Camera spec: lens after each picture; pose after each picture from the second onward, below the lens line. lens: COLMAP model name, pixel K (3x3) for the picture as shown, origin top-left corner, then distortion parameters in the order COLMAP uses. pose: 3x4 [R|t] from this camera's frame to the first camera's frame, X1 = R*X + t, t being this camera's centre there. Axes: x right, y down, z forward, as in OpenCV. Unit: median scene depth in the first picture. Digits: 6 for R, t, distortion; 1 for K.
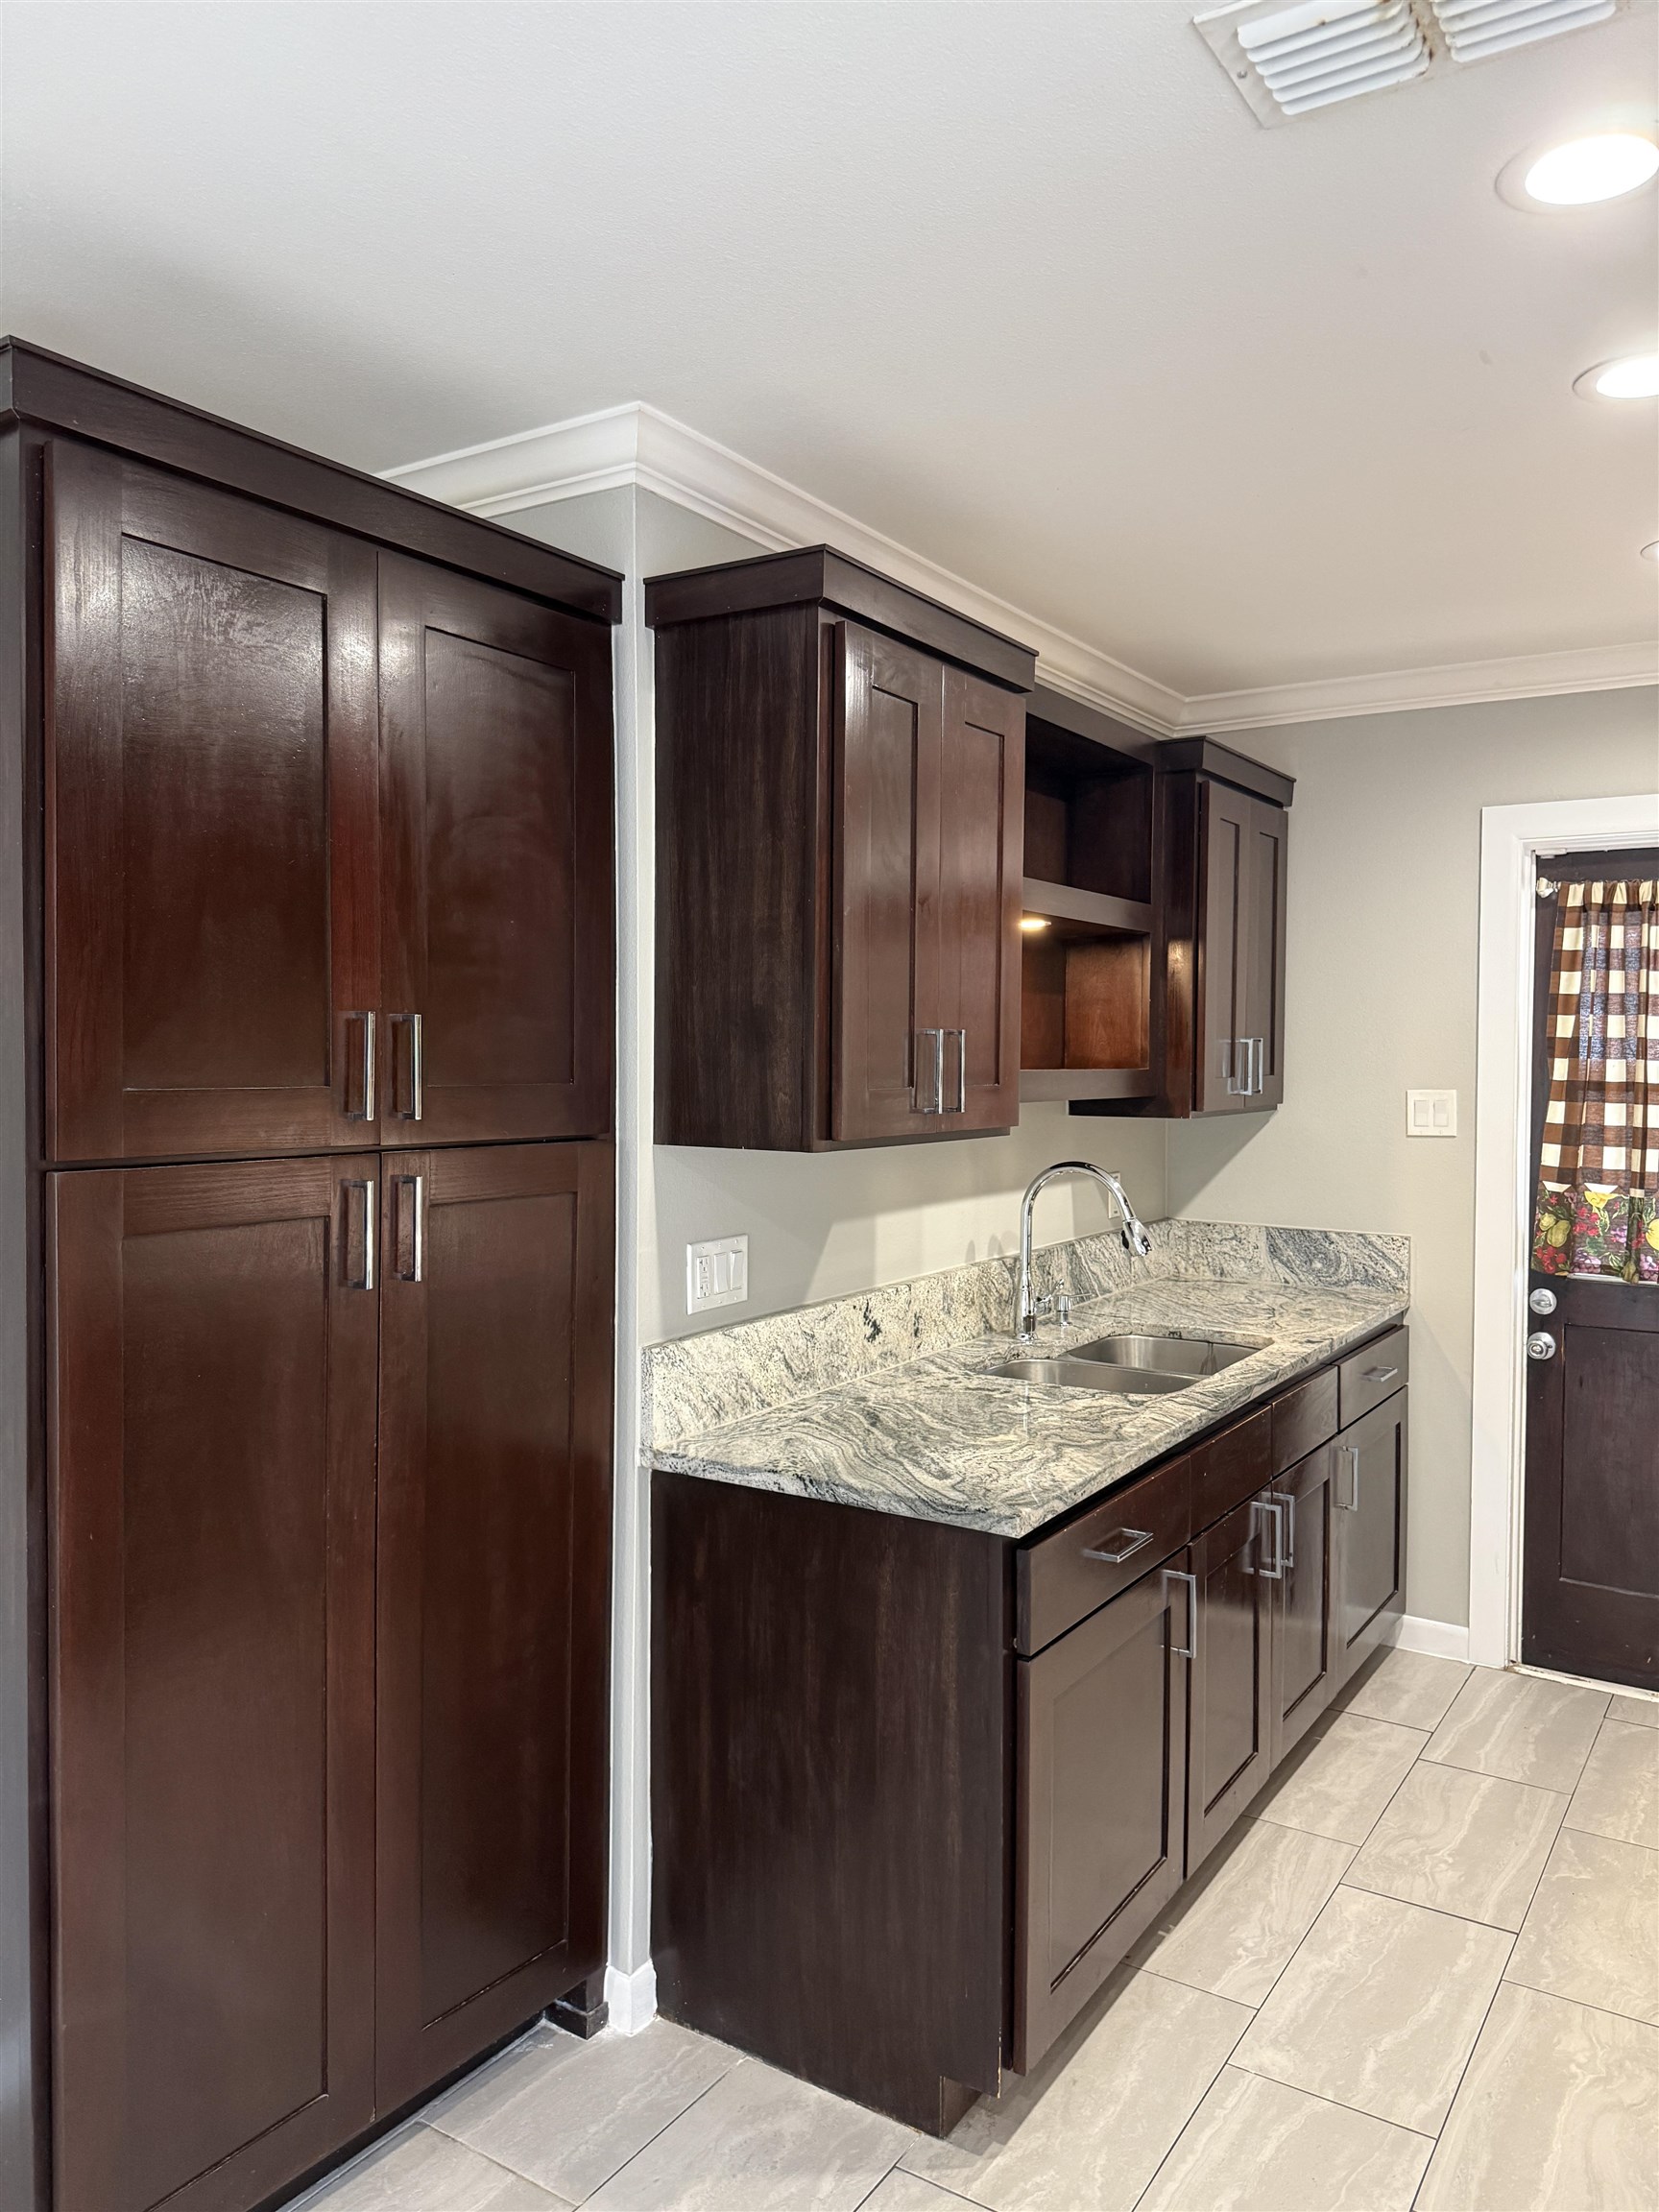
lens RADIAL K [[1553.2, 0, 829.5], [0, 1553.2, 1106.0], [0, 0, 1]] dist [0.052587, -0.067920]
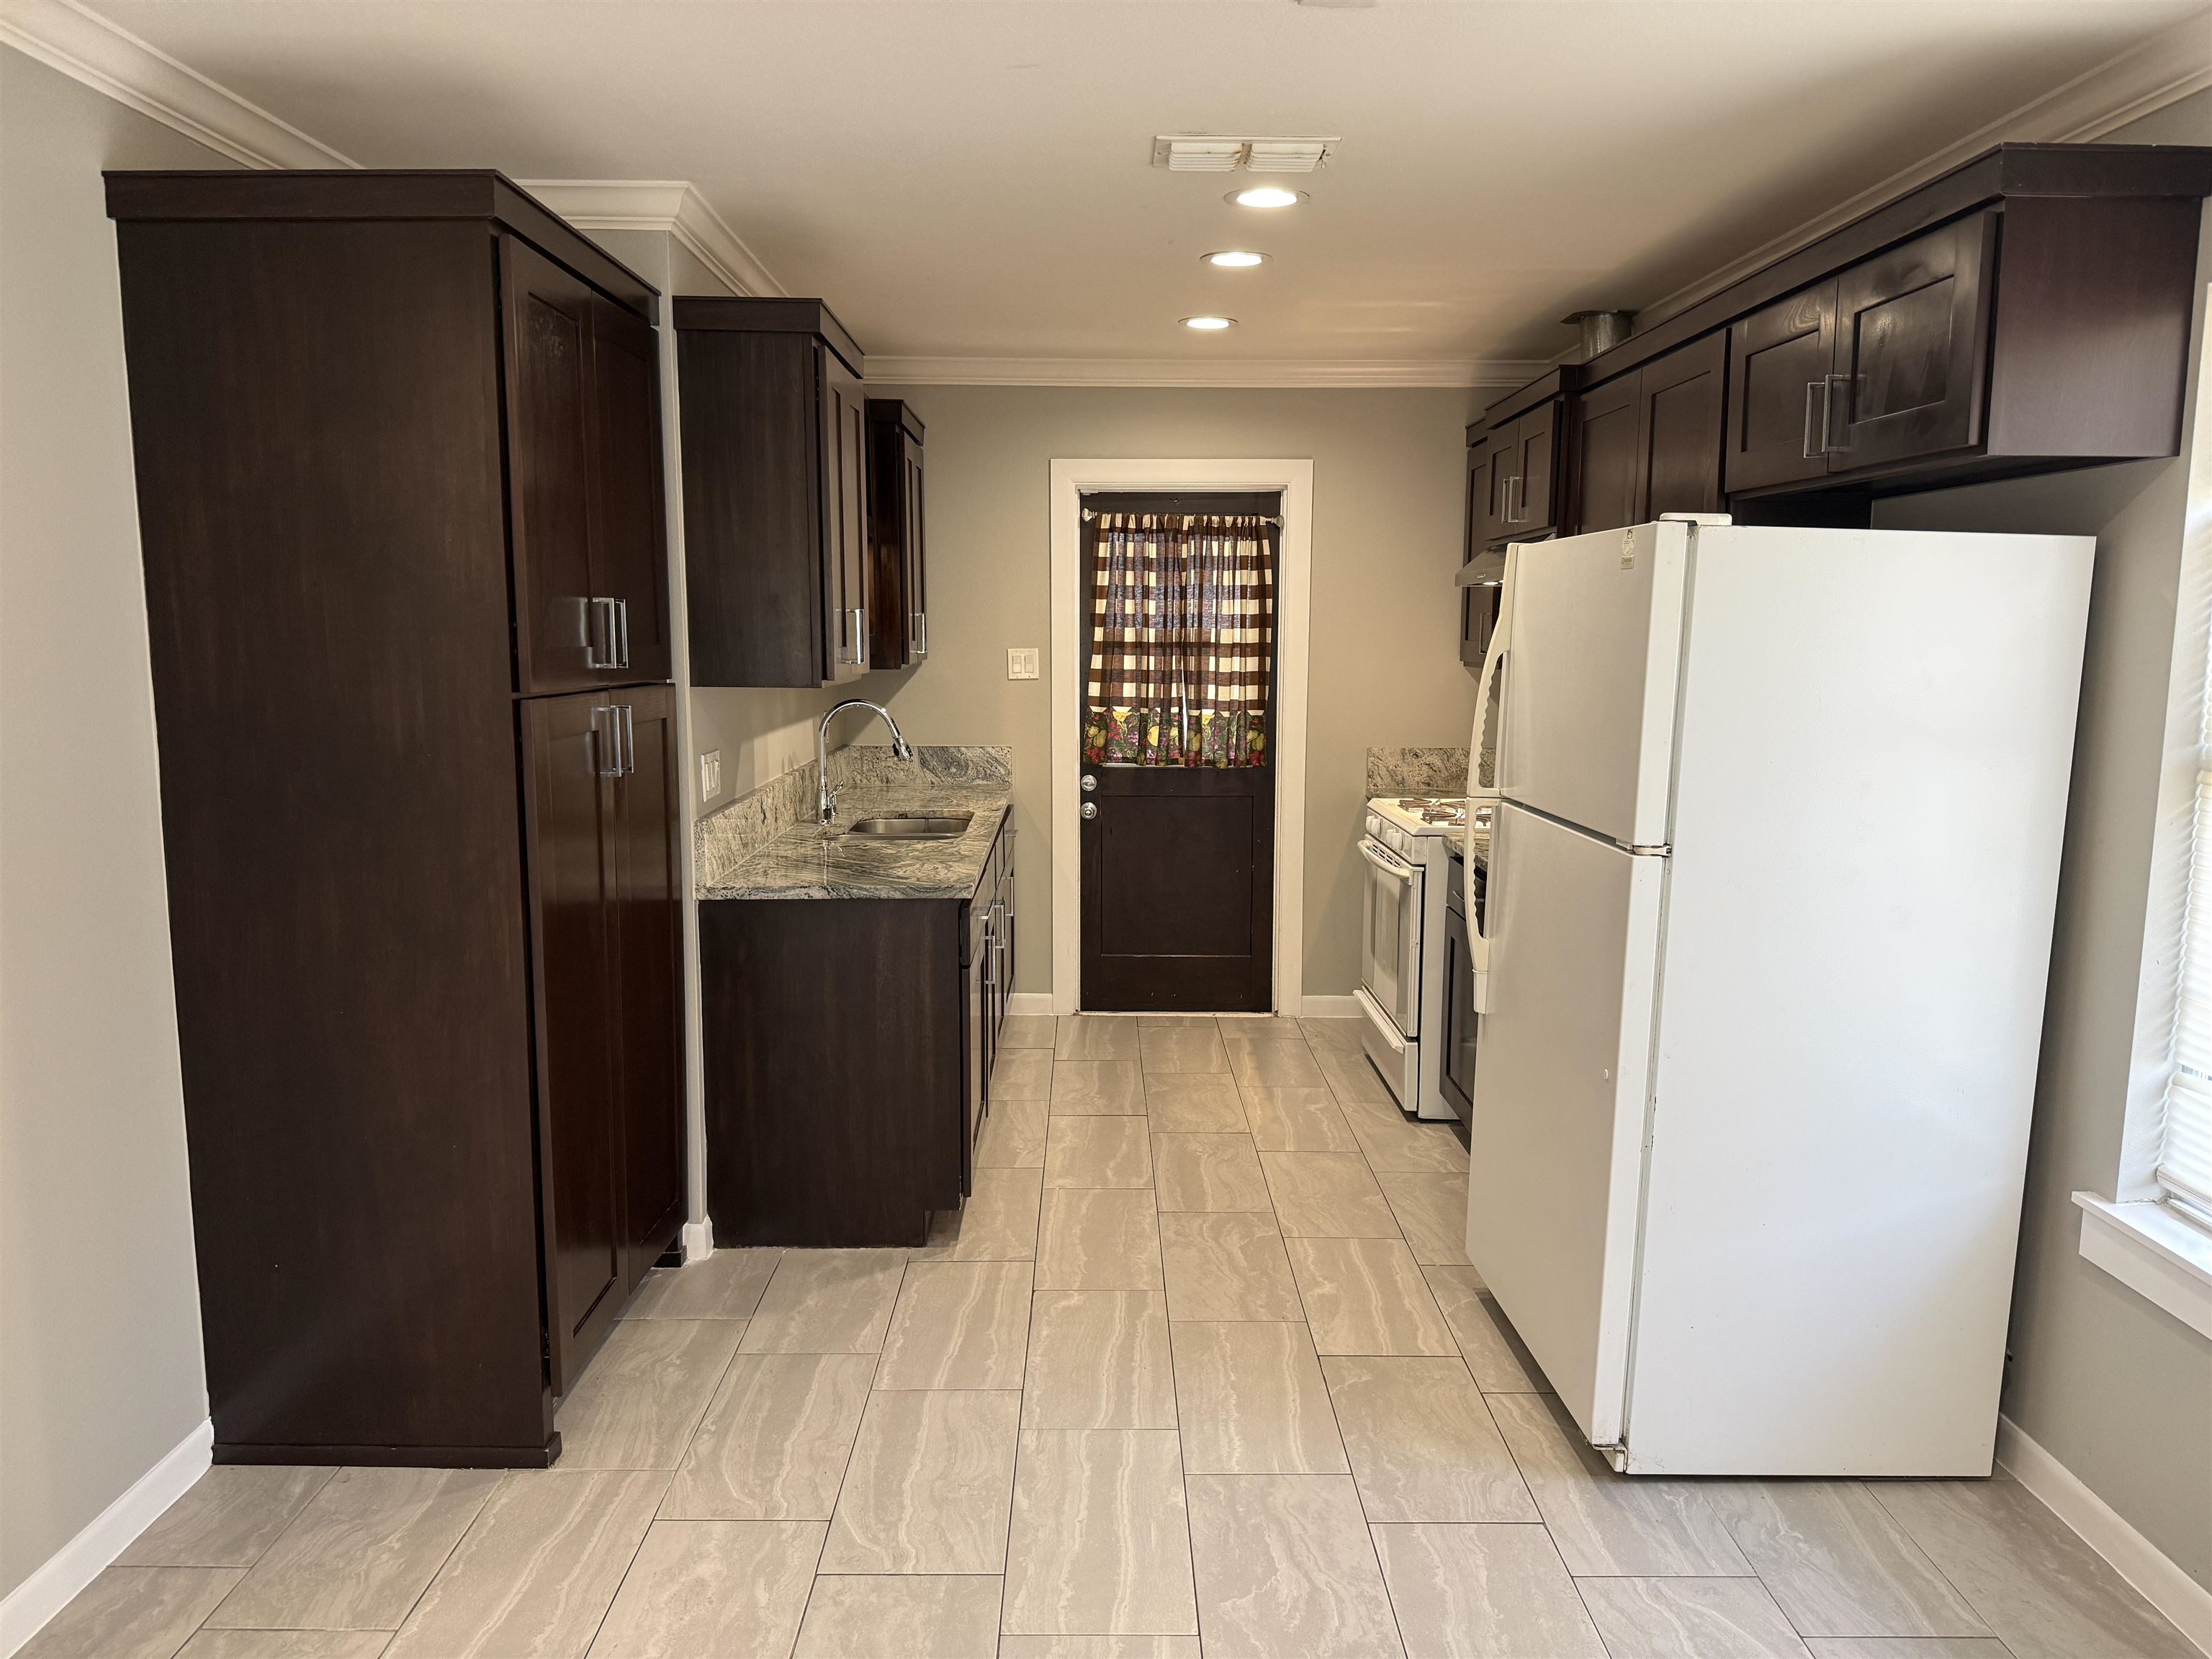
lens RADIAL K [[1520.0, 0, 1106.0], [0, 1520.0, 829.5], [0, 0, 1]] dist [0.099729, -0.140365]
pose [[0.832845, -0.076246, 0.548230, -0.384421], [0.019704, 0.993923, 0.108299, 0.006390], [-0.553155, -0.079394, 0.829286, -0.289520]]
